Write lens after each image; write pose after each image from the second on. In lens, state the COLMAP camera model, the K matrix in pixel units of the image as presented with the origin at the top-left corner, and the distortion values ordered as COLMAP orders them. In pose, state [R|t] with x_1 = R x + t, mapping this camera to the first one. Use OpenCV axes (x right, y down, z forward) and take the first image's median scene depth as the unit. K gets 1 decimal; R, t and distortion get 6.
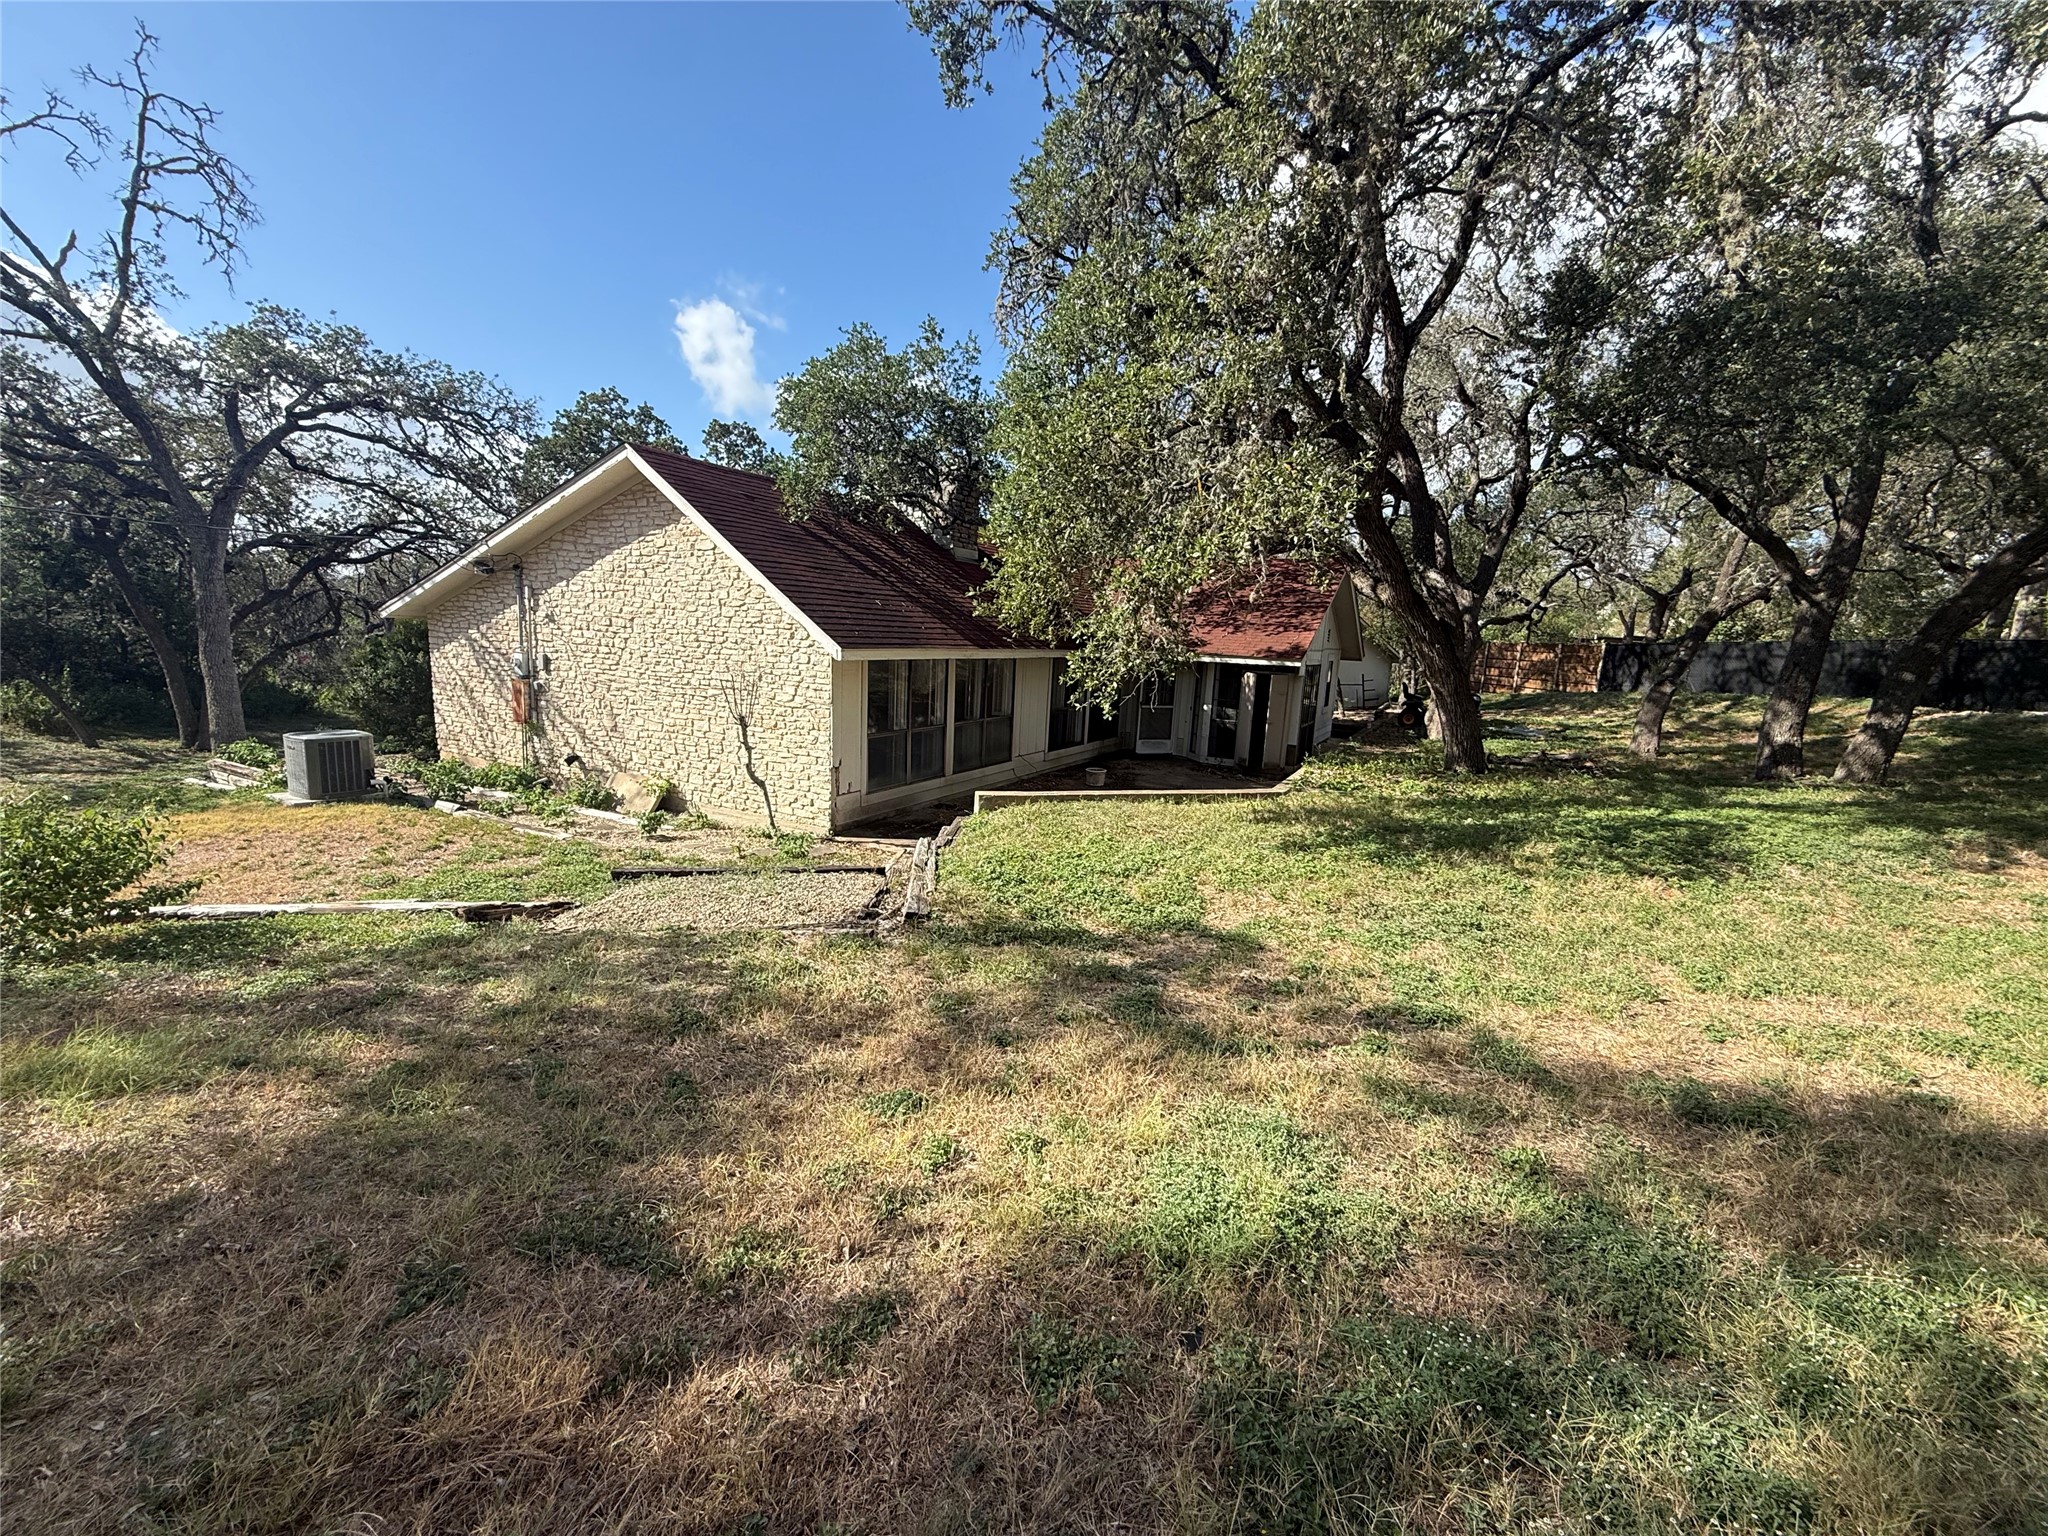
lens RADIAL K [[813.4, 0, 1021.5], [0, 813.4, 767.4], [0, 0, 1]] dist [-0.002398, -0.000334]
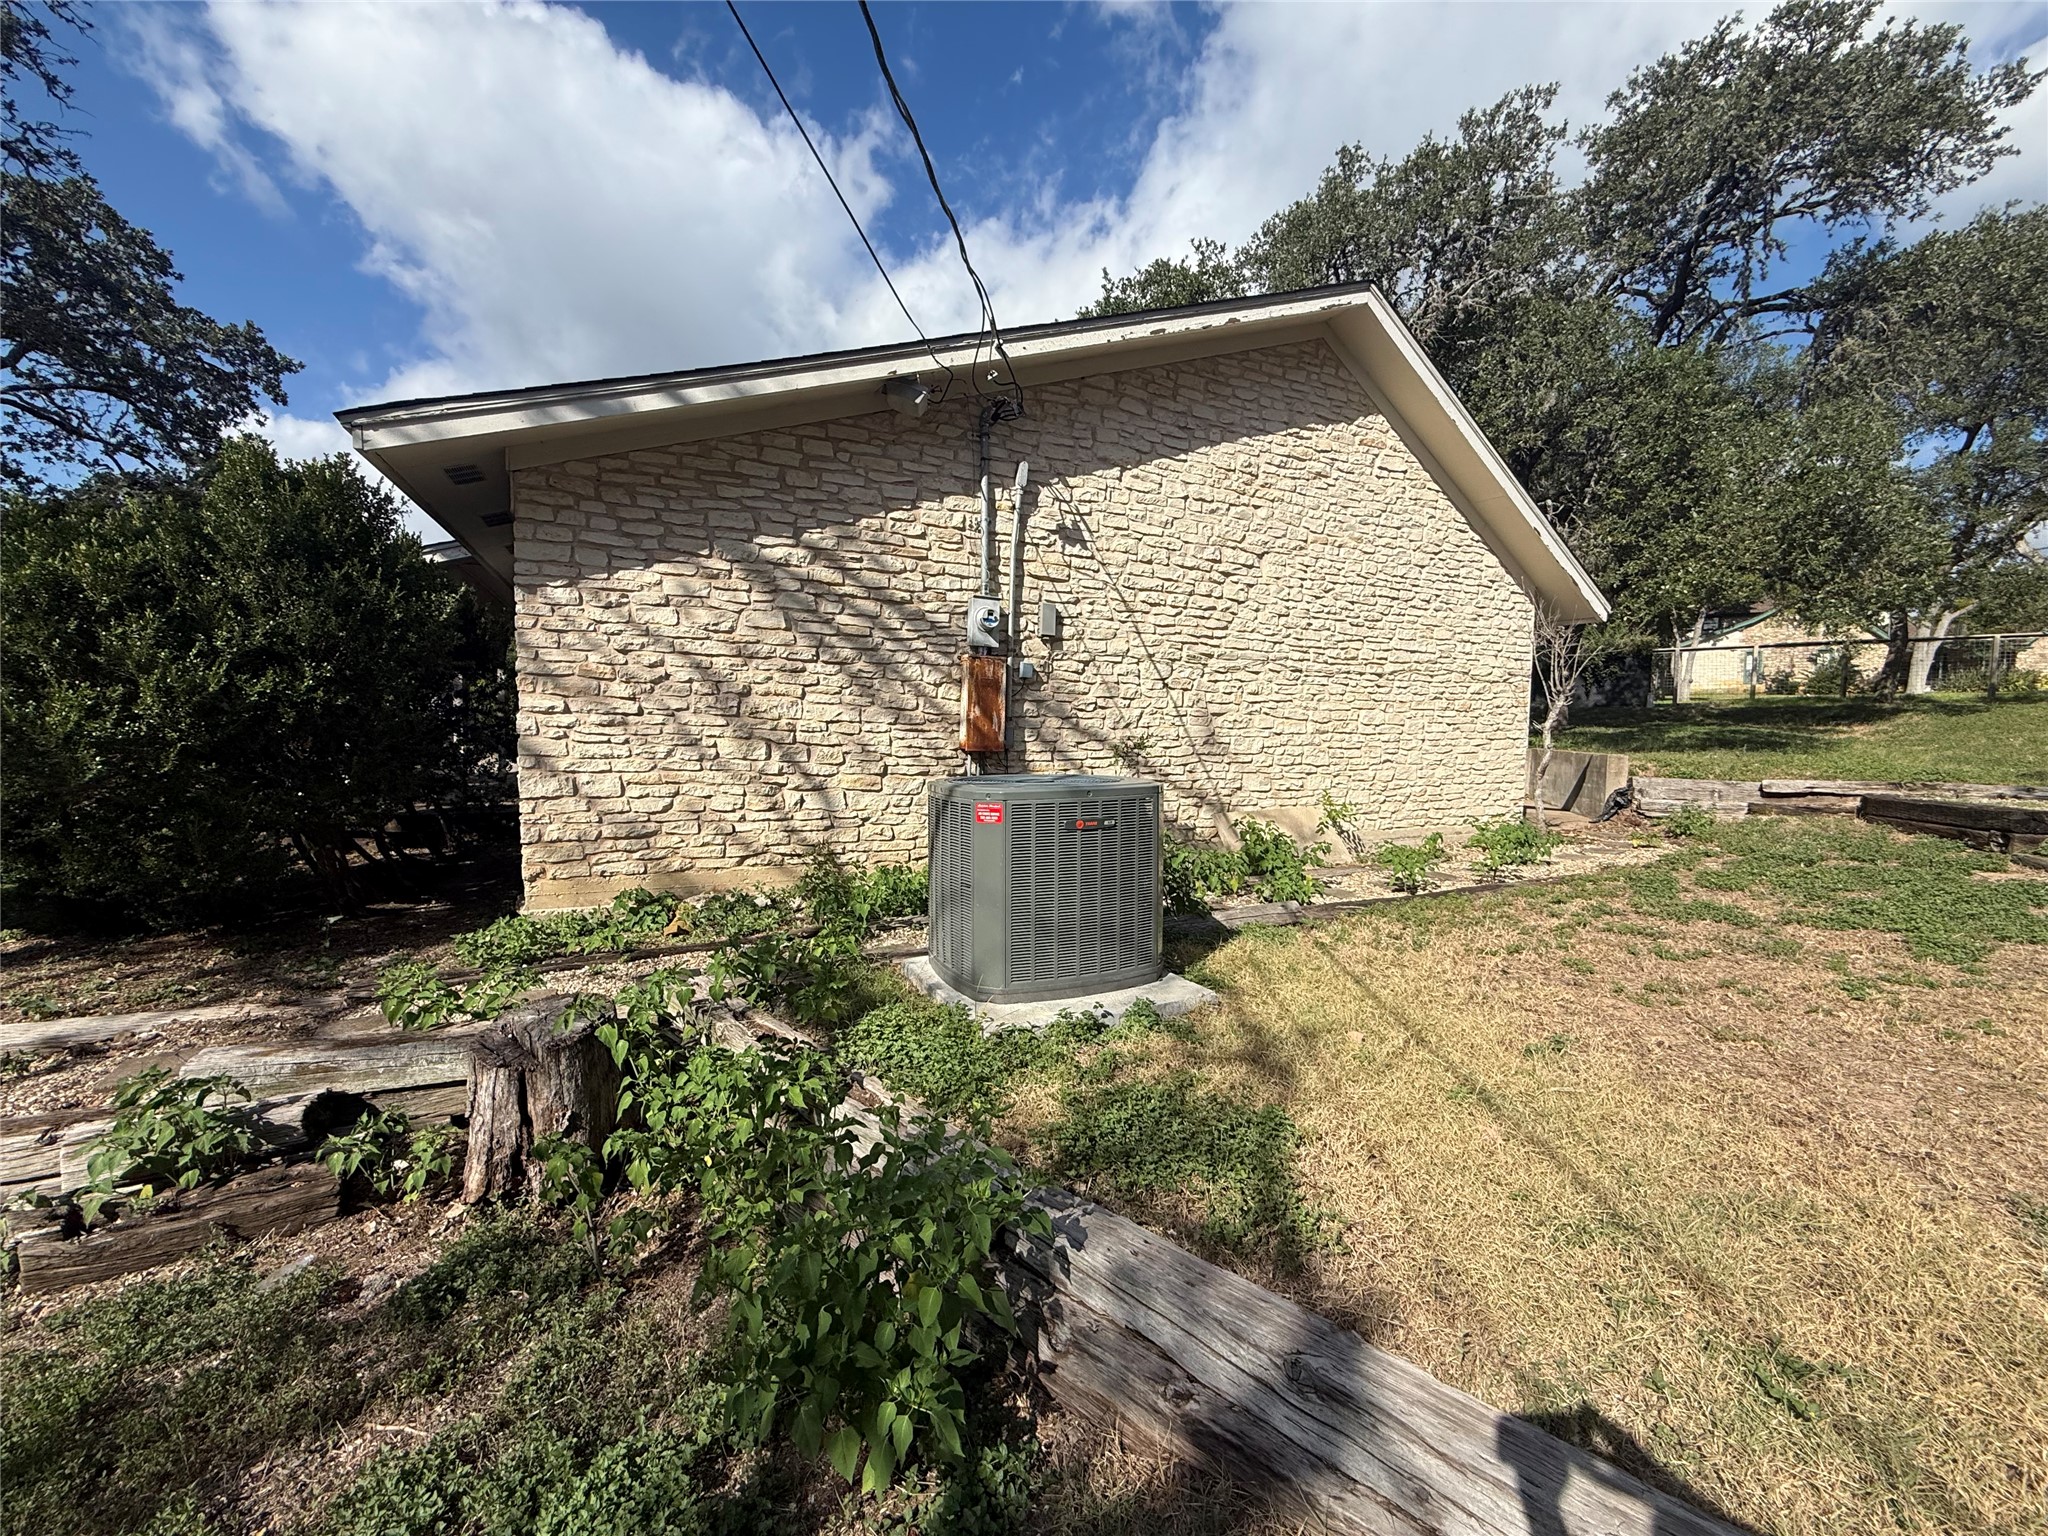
lens RADIAL K [[813.4, 0, 1023.0], [0, 813.4, 771.9], [0, 0, 1]] dist [-0.002398, -0.000334]
pose [[0.583494, -0.076930, 0.808466, -0.941050], [0.151879, 0.988276, -0.015576, -0.032449], [-0.797789, 0.131877, 0.588337, 0.692352]]
